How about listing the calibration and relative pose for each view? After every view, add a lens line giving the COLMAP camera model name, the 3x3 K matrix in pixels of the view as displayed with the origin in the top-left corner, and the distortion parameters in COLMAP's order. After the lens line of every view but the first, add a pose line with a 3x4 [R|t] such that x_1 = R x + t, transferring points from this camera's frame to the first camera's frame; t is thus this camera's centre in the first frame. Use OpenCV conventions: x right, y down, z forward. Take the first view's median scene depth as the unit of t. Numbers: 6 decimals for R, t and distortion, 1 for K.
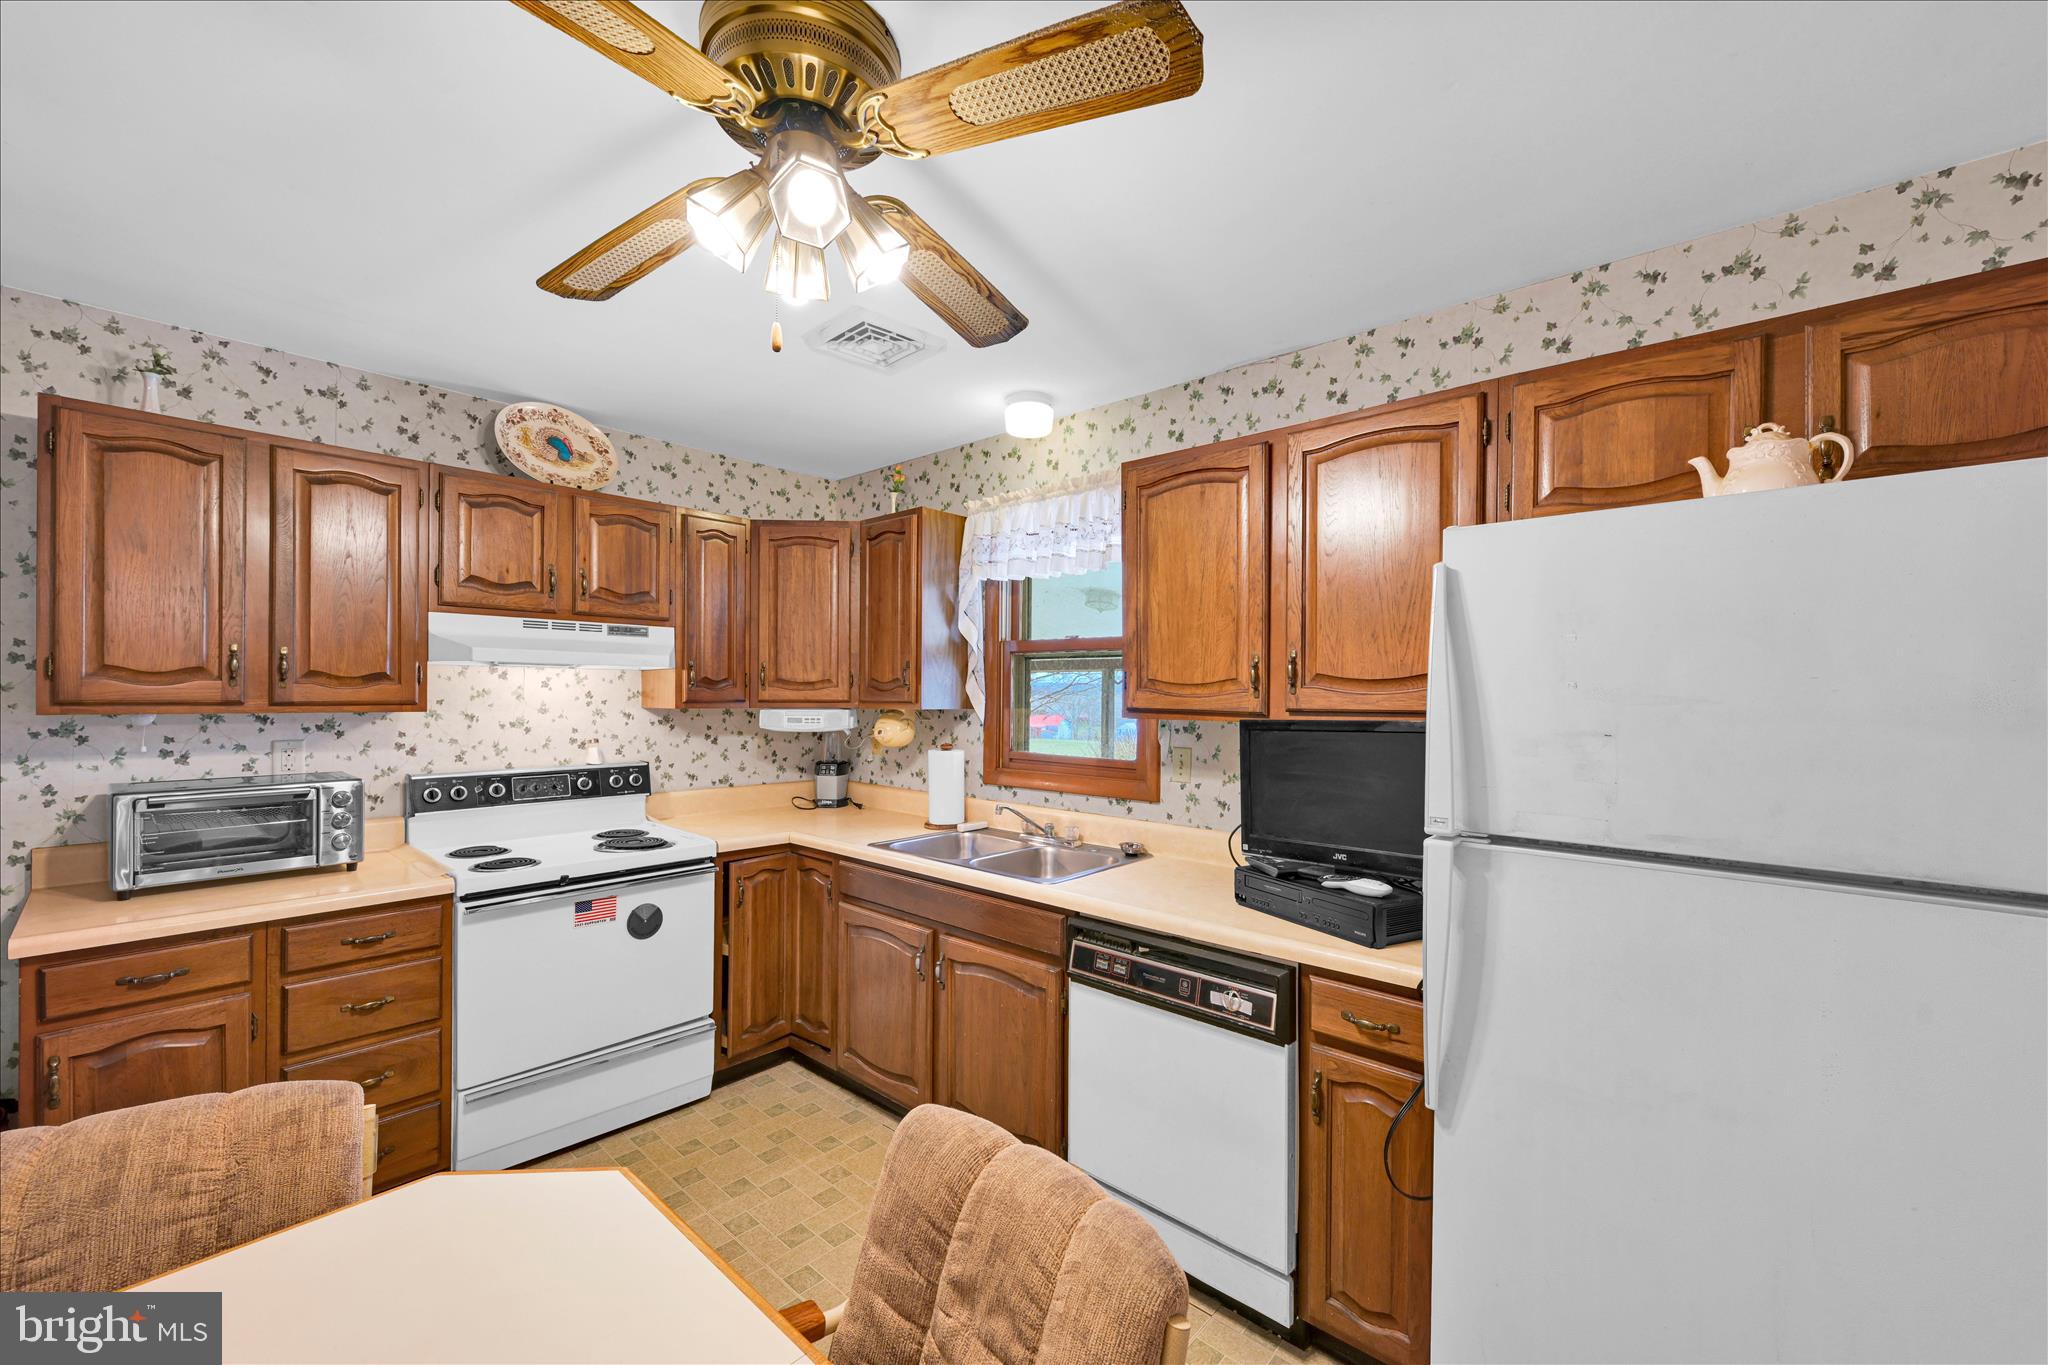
lens RADIAL K [[803.3, 0, 976.1], [0, 803.3, 688.8], [0, 0, 1]] dist [-0.003676, 0.000670]
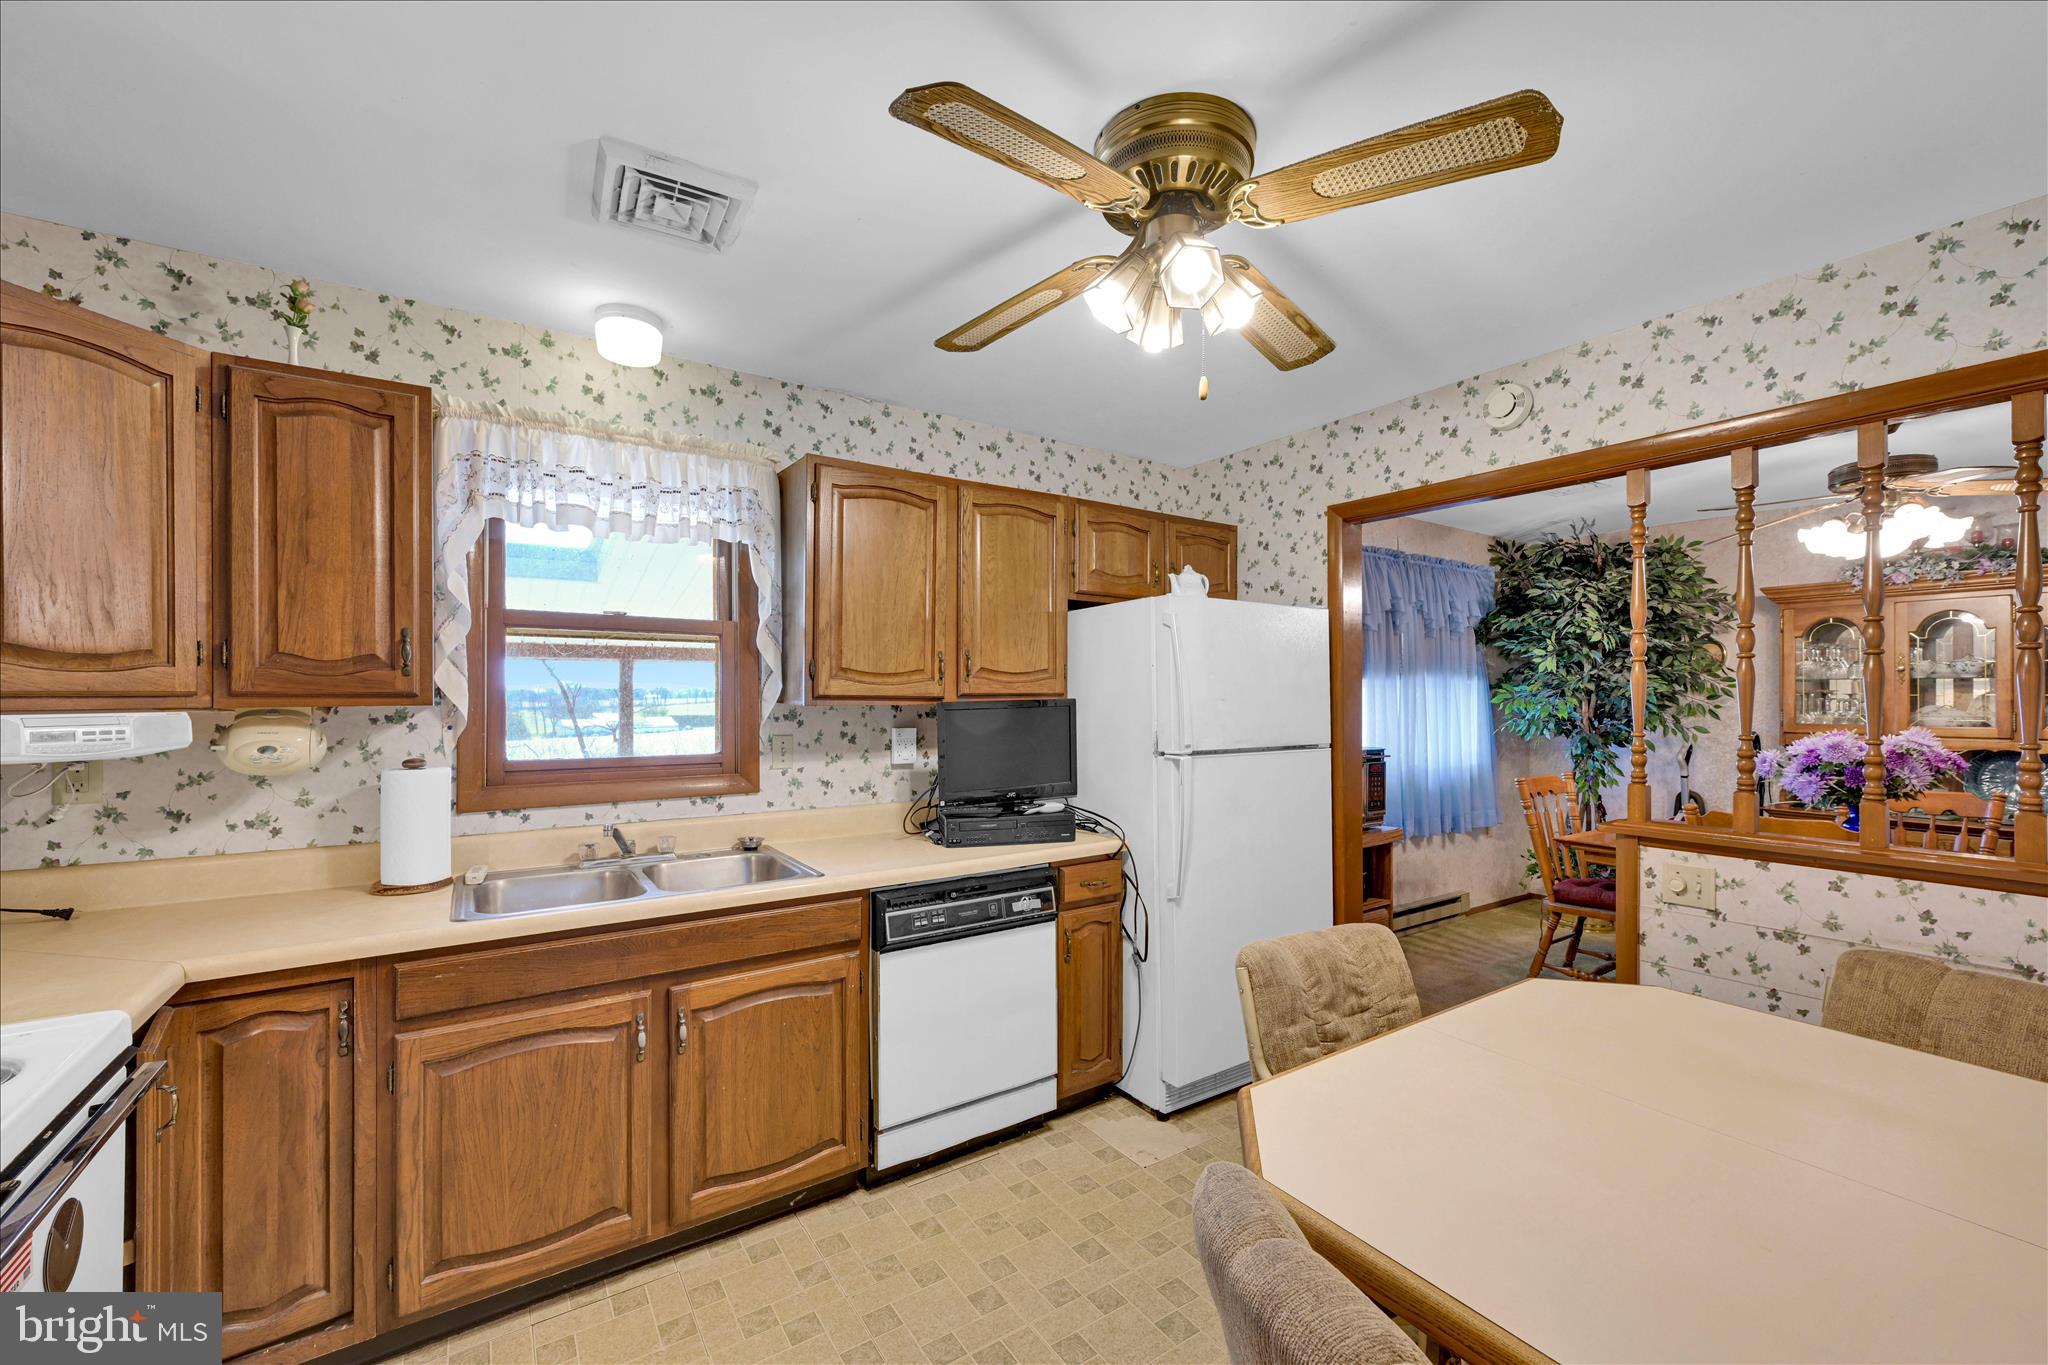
lens RADIAL K [[803.3, 0, 1033.3], [0, 803.3, 704.0], [0, 0, 1]] dist [-0.003676, 0.000670]
pose [[0.219731, -0.016722, 0.975417, -0.820143], [-0.002470, 0.999840, 0.017698, 0.017301], [-0.975557, -0.006298, 0.219655, 0.554186]]
